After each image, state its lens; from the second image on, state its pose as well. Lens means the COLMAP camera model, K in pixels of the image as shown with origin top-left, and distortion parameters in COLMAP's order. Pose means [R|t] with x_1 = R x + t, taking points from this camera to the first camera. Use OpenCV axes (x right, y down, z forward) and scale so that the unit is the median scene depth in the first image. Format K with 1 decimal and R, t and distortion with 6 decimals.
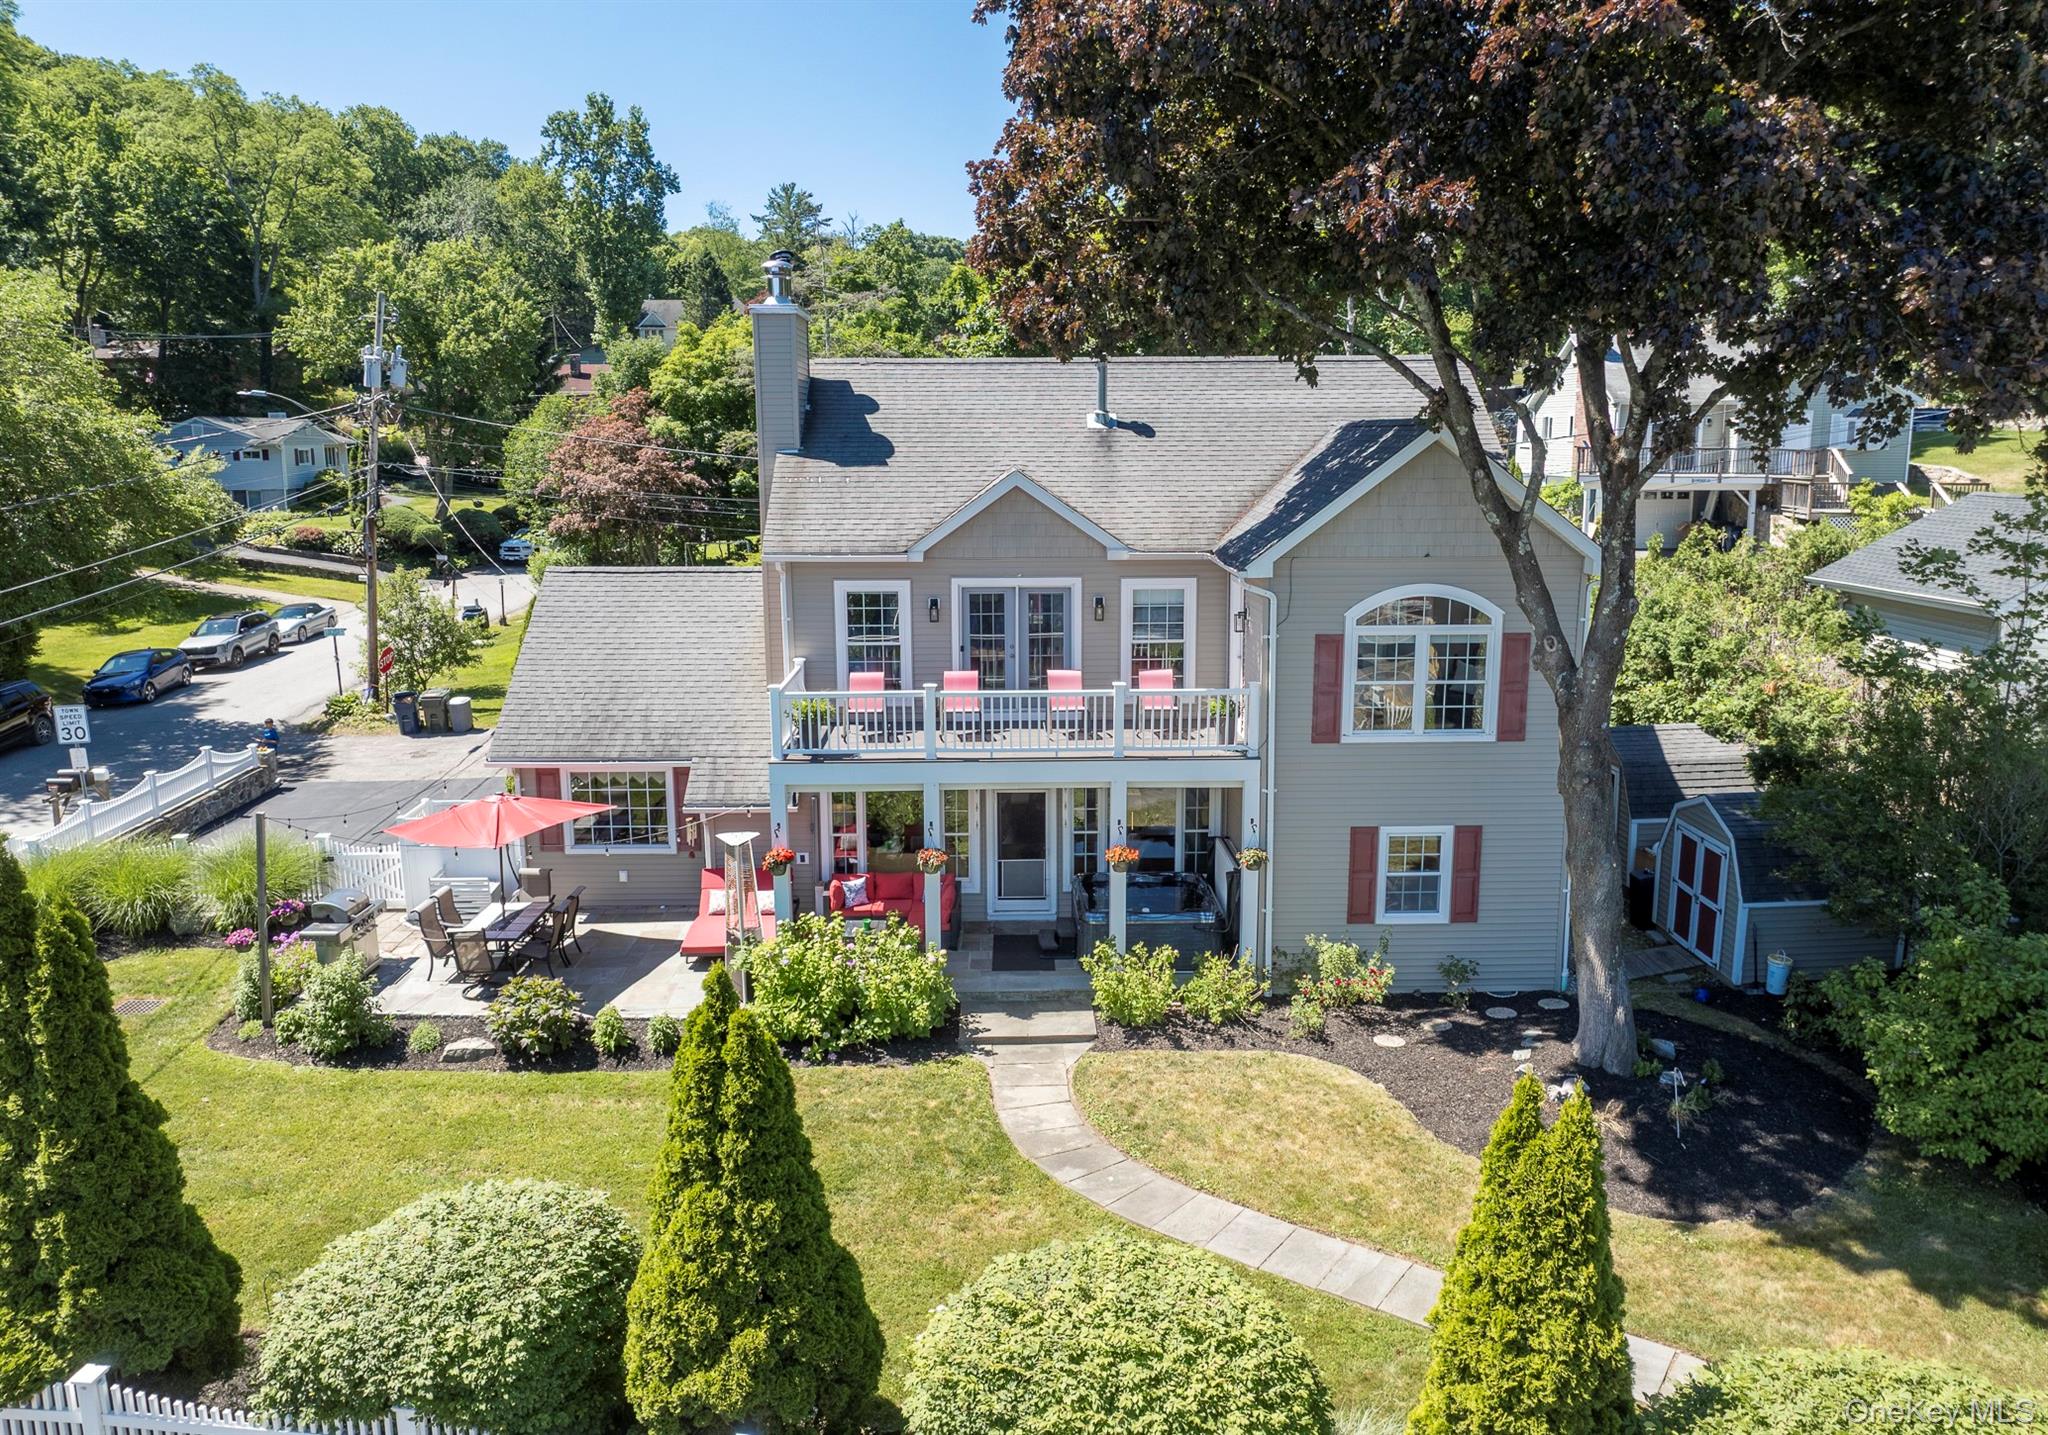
lens RADIAL K [[1447.2, 0, 1017.5], [0, 1447.2, 698.7], [0, 0, 1]] dist [-0.048215, 0.019815]
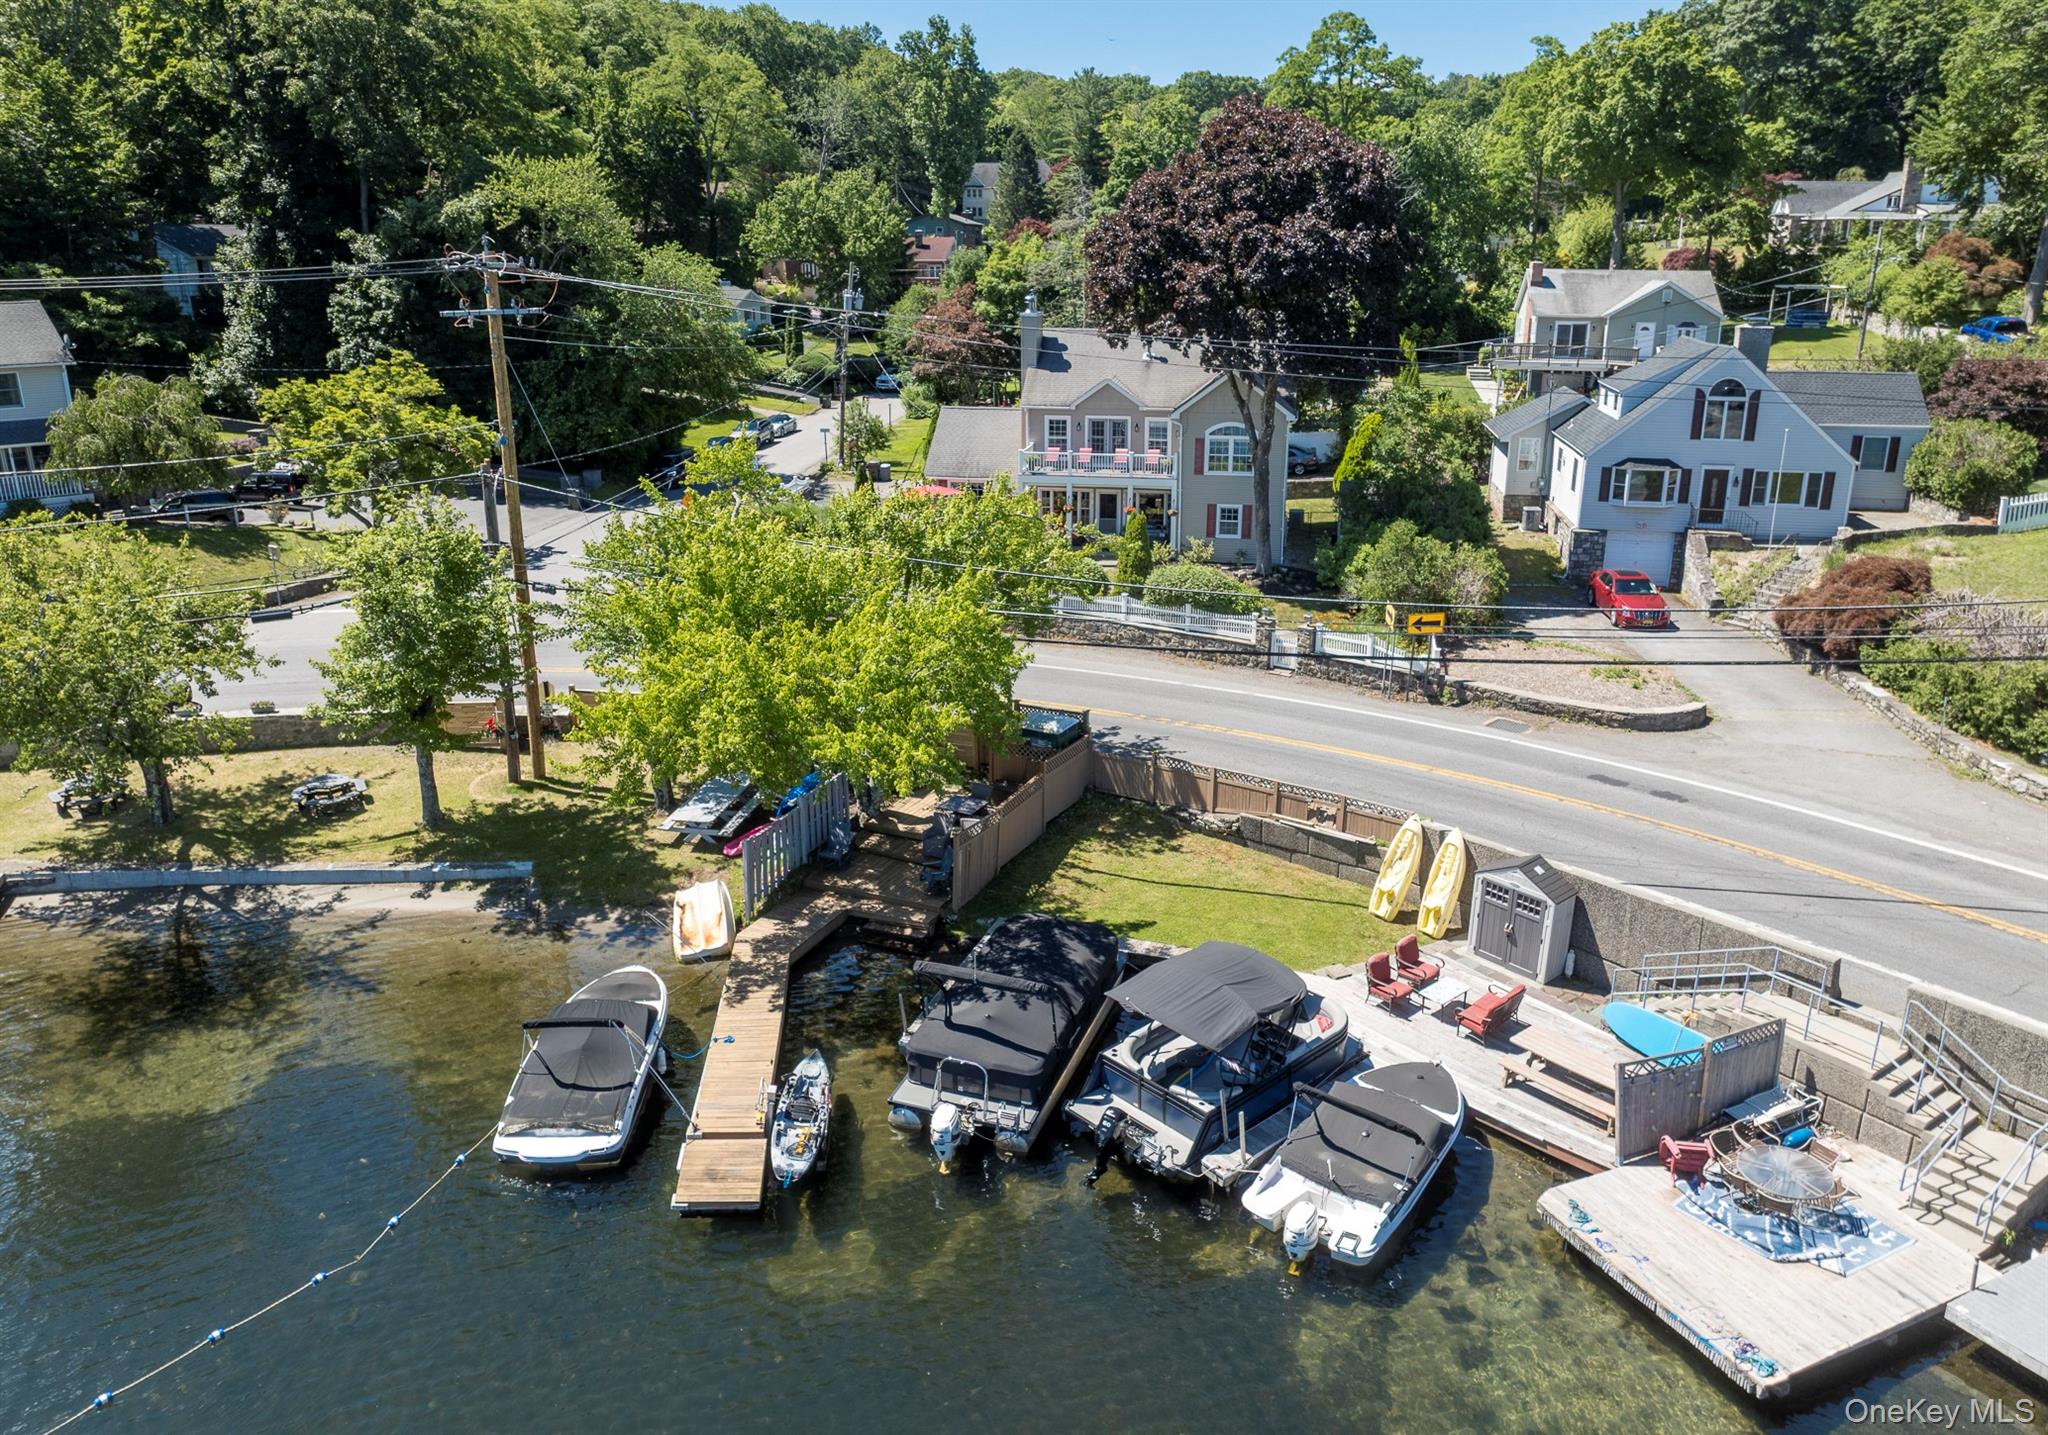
lens RADIAL K [[1440.5, 0, 1024.0], [0, 1440.5, 717.5], [0, 0, 1]] dist [-0.054888, 0.005027]
pose [[0.978913, 0.066951, -0.192997, 0.379564], [-0.040206, 0.989433, 0.139304, 0.104525], [0.200284, -0.128607, 0.971260, -1.663799]]
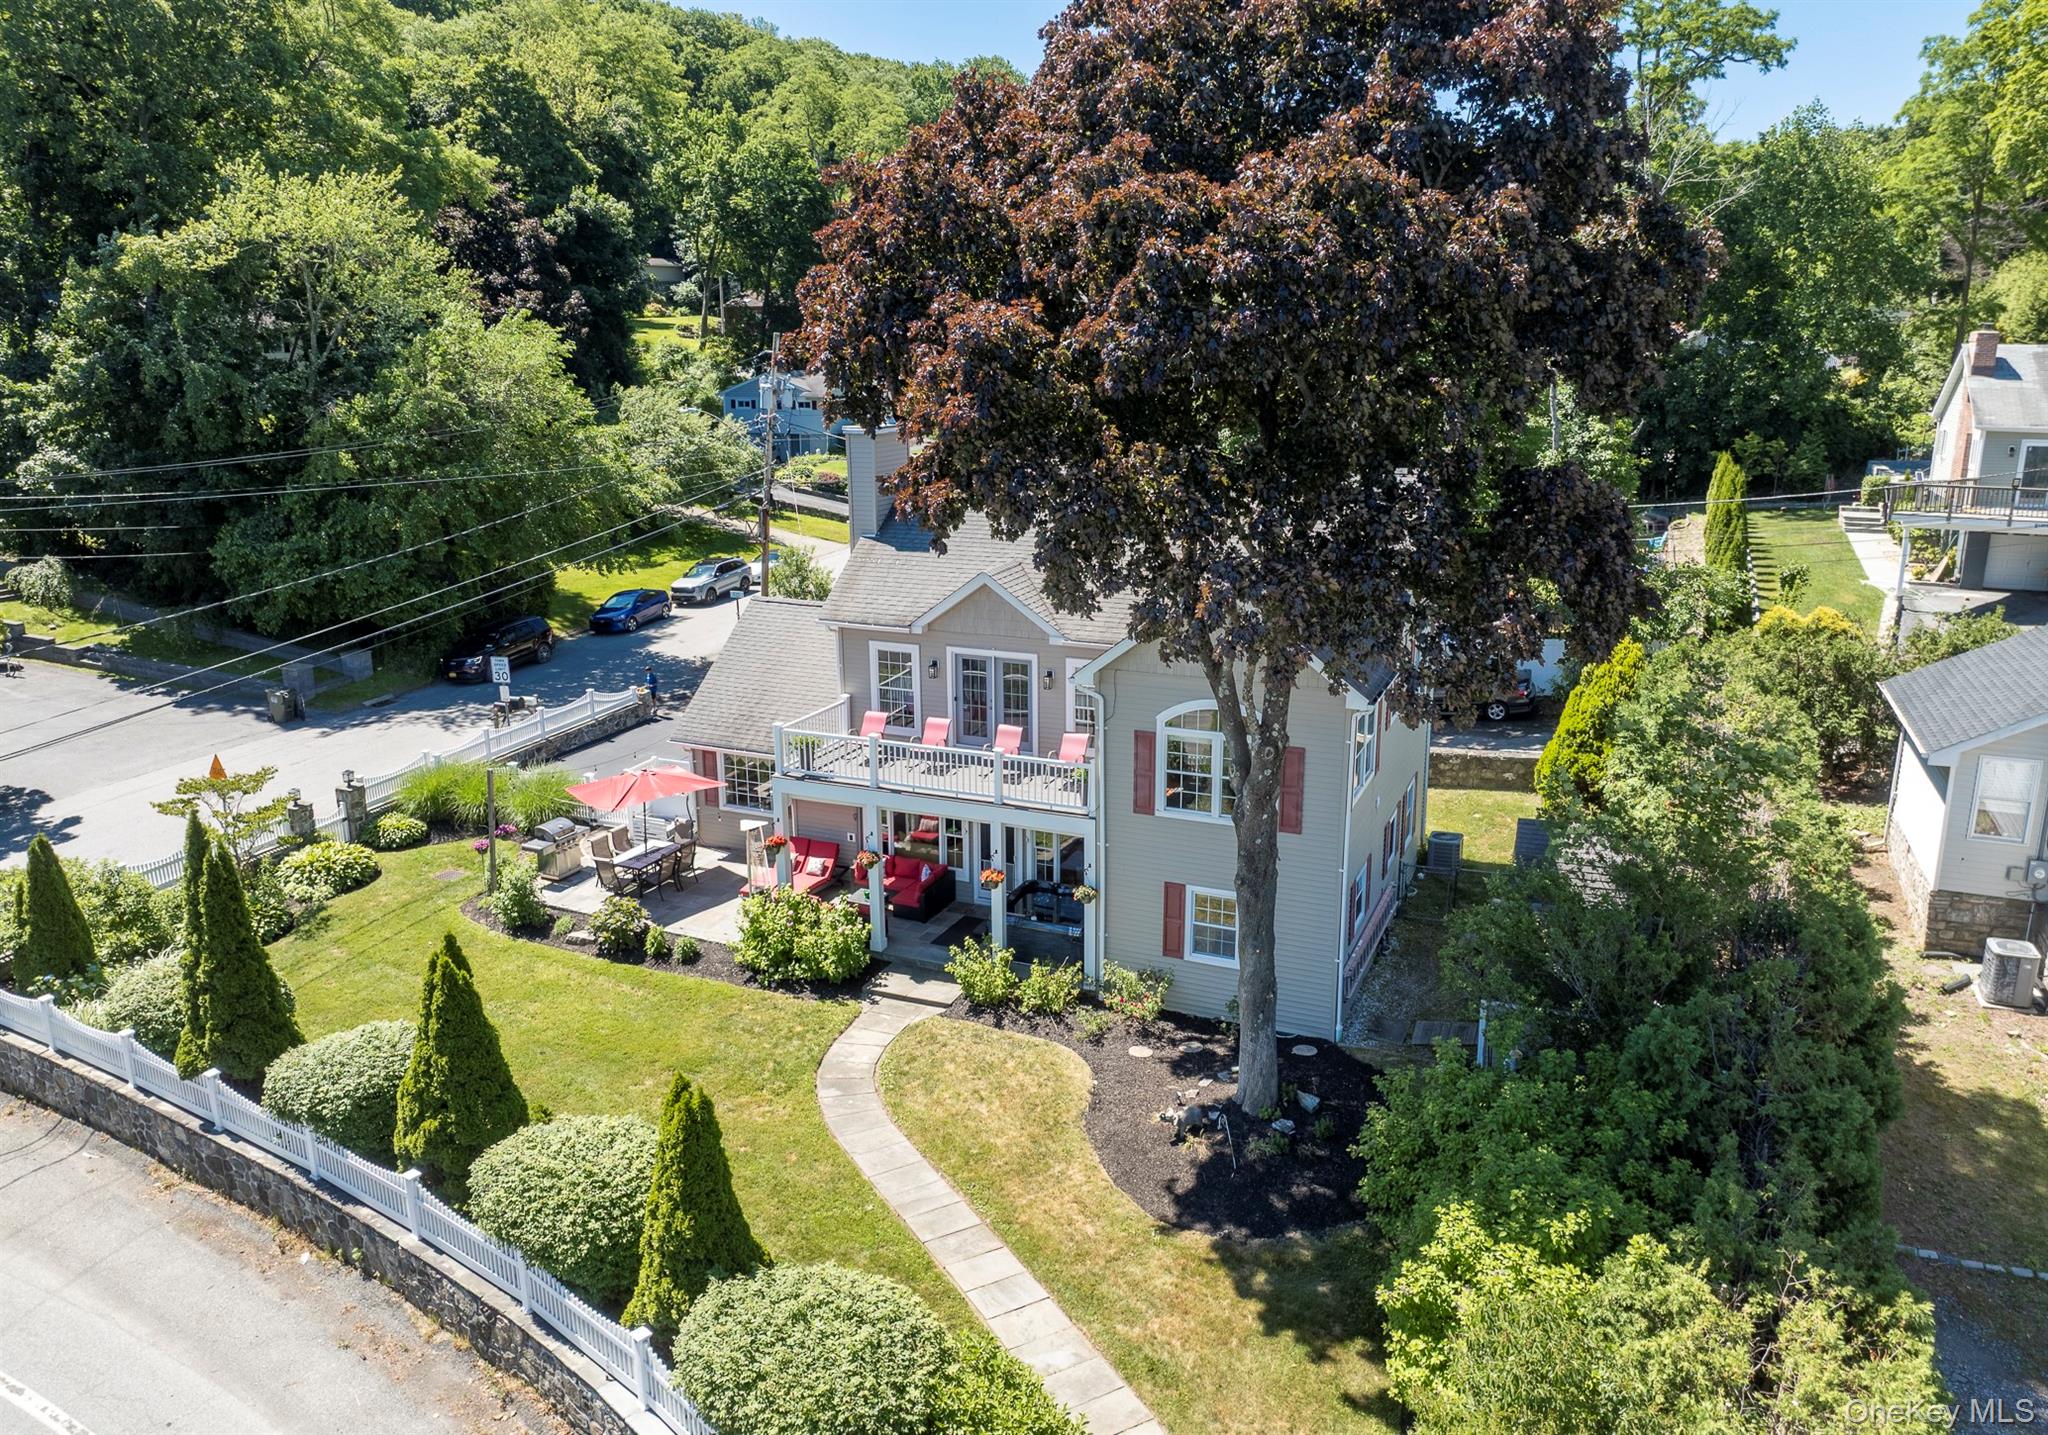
lens RADIAL K [[1440.5, 0, 1024.0], [0, 1440.5, 717.5], [0, 0, 1]] dist [-0.054888, 0.005027]
pose [[0.910264, 0.107337, -0.399873, 0.496186], [-0.074451, 0.992502, 0.096934, -0.136161], [0.407279, -0.058465, 0.911430, -0.153883]]
